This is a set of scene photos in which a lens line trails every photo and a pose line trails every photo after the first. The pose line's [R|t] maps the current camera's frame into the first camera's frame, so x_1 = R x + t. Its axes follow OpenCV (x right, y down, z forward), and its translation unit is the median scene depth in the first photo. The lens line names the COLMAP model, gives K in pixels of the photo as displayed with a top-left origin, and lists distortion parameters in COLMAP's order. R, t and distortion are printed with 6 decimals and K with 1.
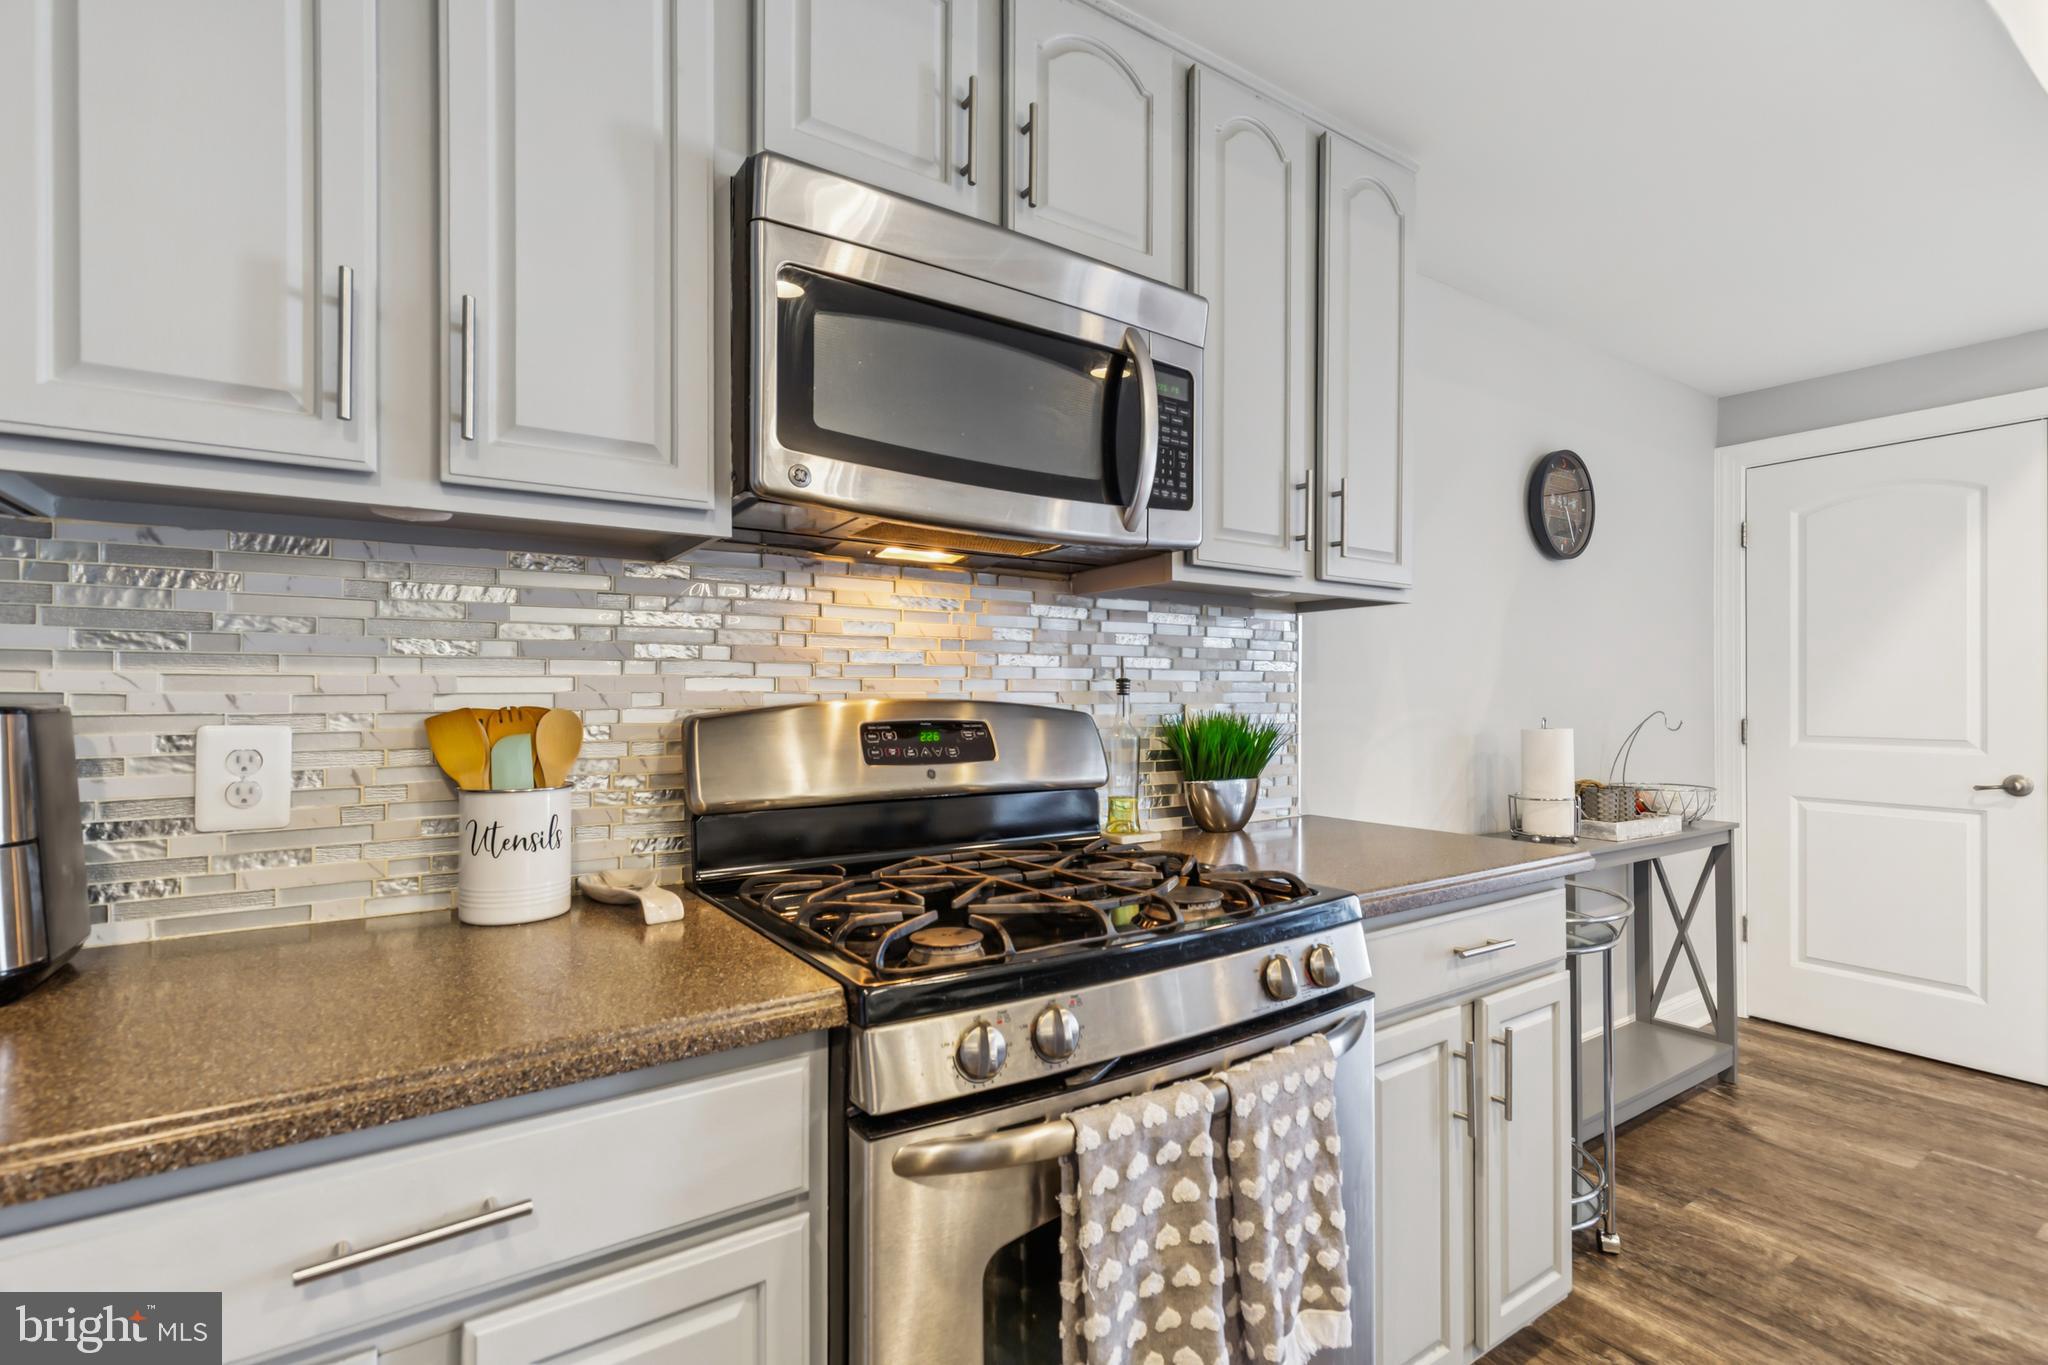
lens RADIAL K [[942.0, 0, 1017.6], [0, 942.0, 689.1], [0, 0, 1]] dist [-0.000957, 0.000622]
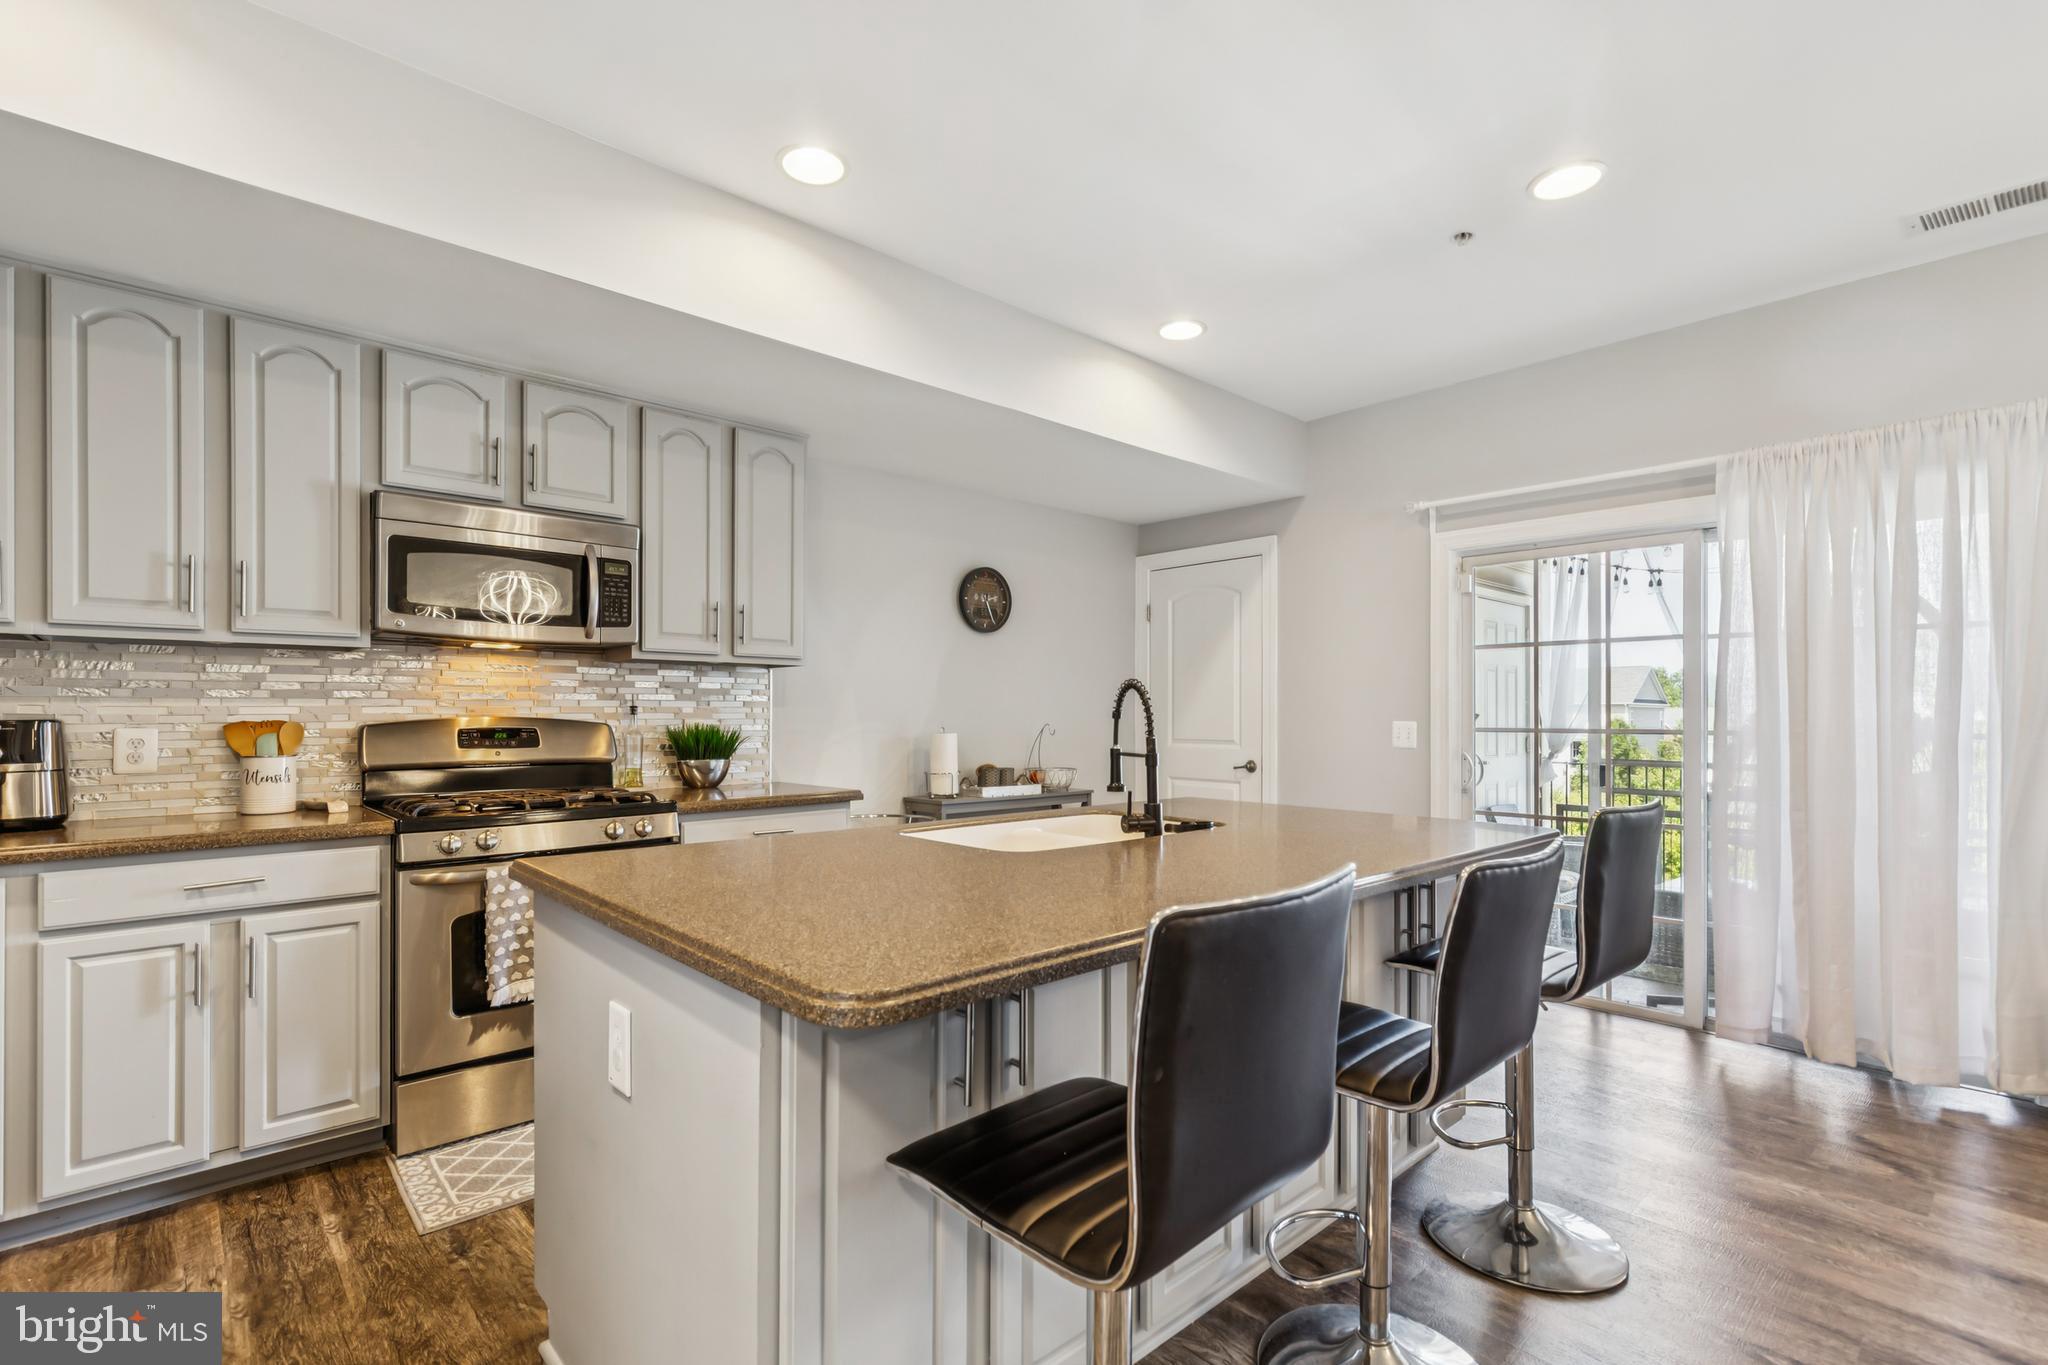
lens RADIAL K [[942.0, 0, 1029.0], [0, 942.0, 708.1], [0, 0, 1]] dist [-0.000957, 0.000622]
pose [[0.988018, -0.000777, 0.154338, 0.819055], [0.000952, 0.999999, -0.001064, -0.005389], [-0.154337, 0.001199, 0.988017, -1.345345]]
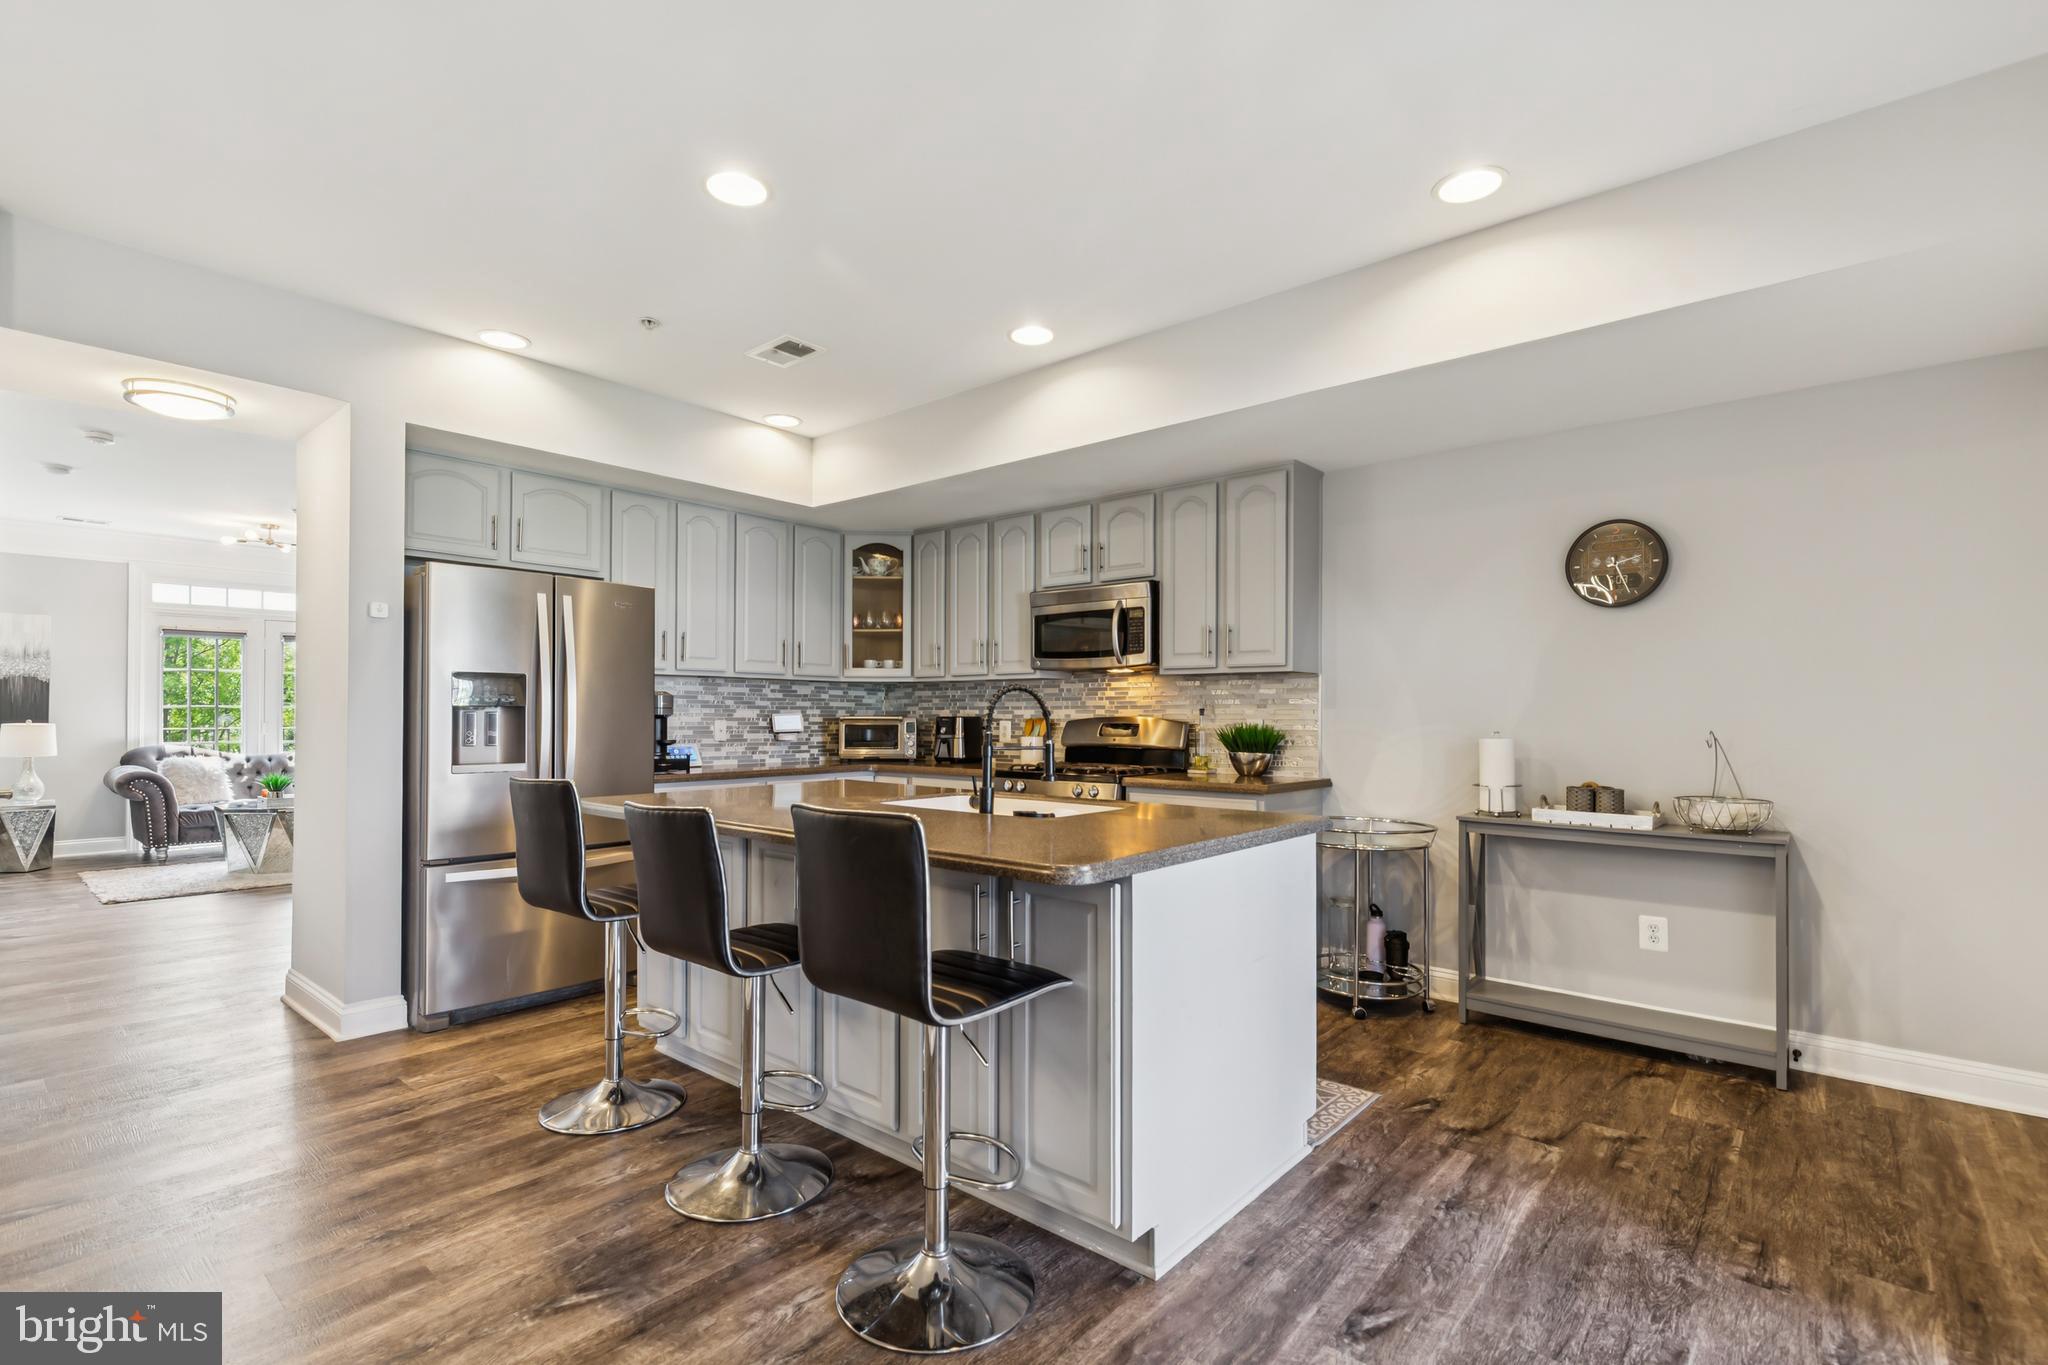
lens RADIAL K [[942.0, 0, 1006.1], [0, 942.0, 713.5], [0, 0, 1]] dist [-0.000957, 0.000622]
pose [[0.251965, -0.004406, -0.967726, 3.252268], [0.000486, 0.999990, -0.004427, 0.016166], [0.967736, 0.000646, 0.251965, -0.190887]]
